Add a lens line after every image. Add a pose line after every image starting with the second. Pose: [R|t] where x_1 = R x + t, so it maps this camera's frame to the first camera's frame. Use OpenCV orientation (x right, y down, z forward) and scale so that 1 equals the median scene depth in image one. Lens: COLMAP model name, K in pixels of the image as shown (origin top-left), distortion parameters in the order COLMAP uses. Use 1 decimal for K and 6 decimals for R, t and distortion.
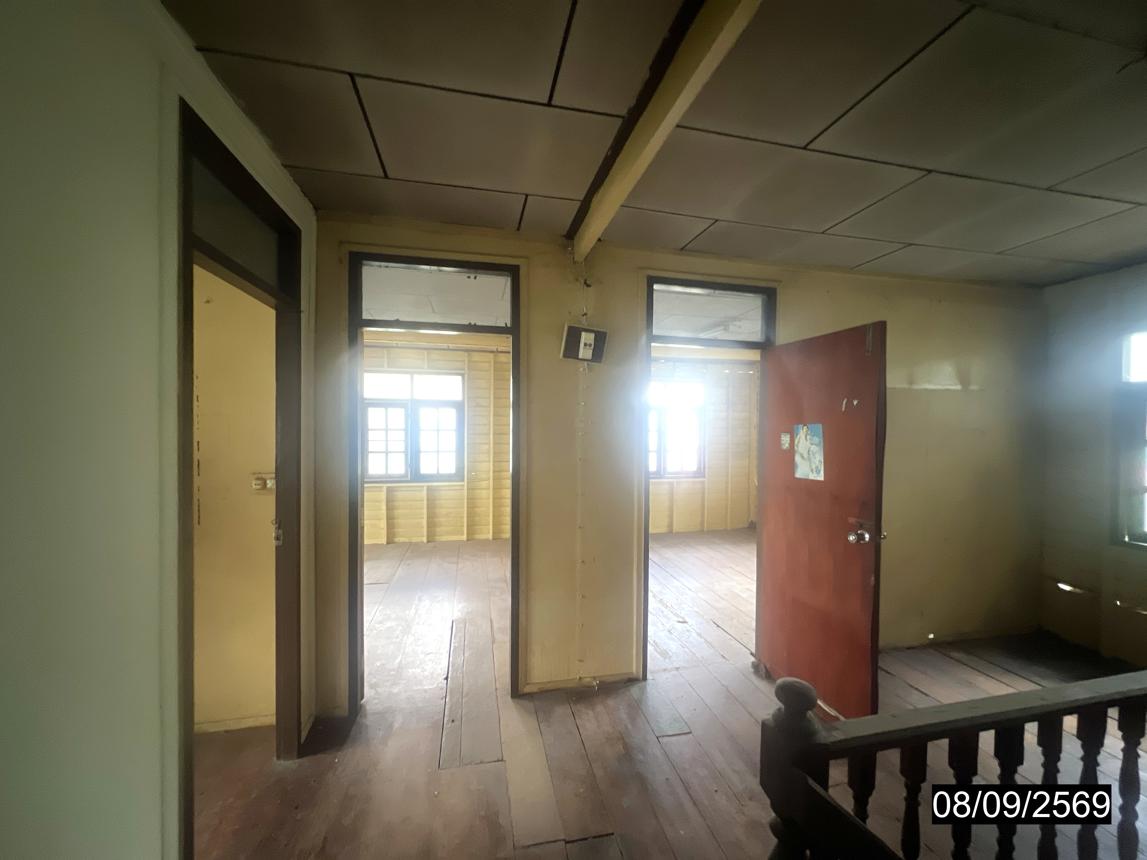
lens RADIAL K [[453.5, 0, 574.4], [0, 453.5, 430.2], [0, 0, 1]] dist [-0.007090, 0.001374]
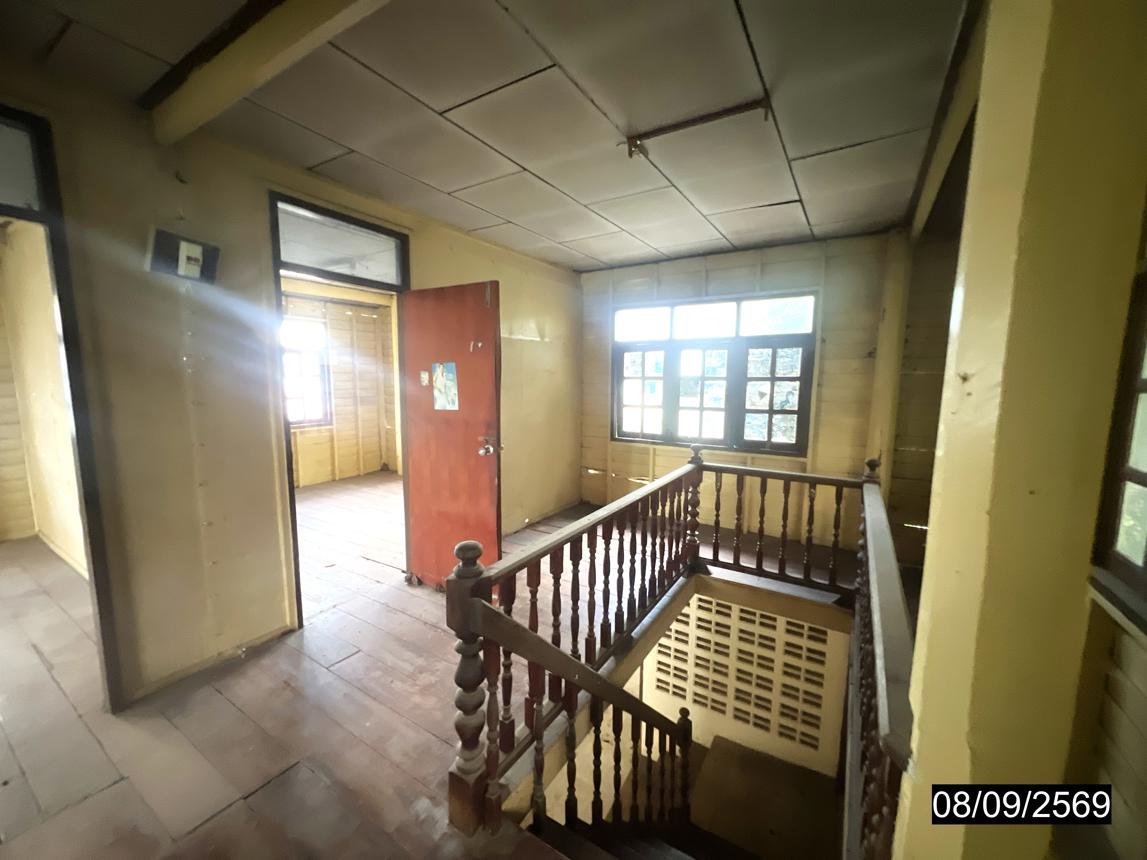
lens RADIAL K [[455.8, 0, 573.6], [0, 455.8, 430.3], [0, 0, 1]] dist [-0.005963, 0.000712]
pose [[0.698891, -0.087976, 0.709797, -0.095599], [0.008302, 0.993337, 0.114946, 0.026466], [-0.715180, -0.074442, 0.694964, -0.065673]]
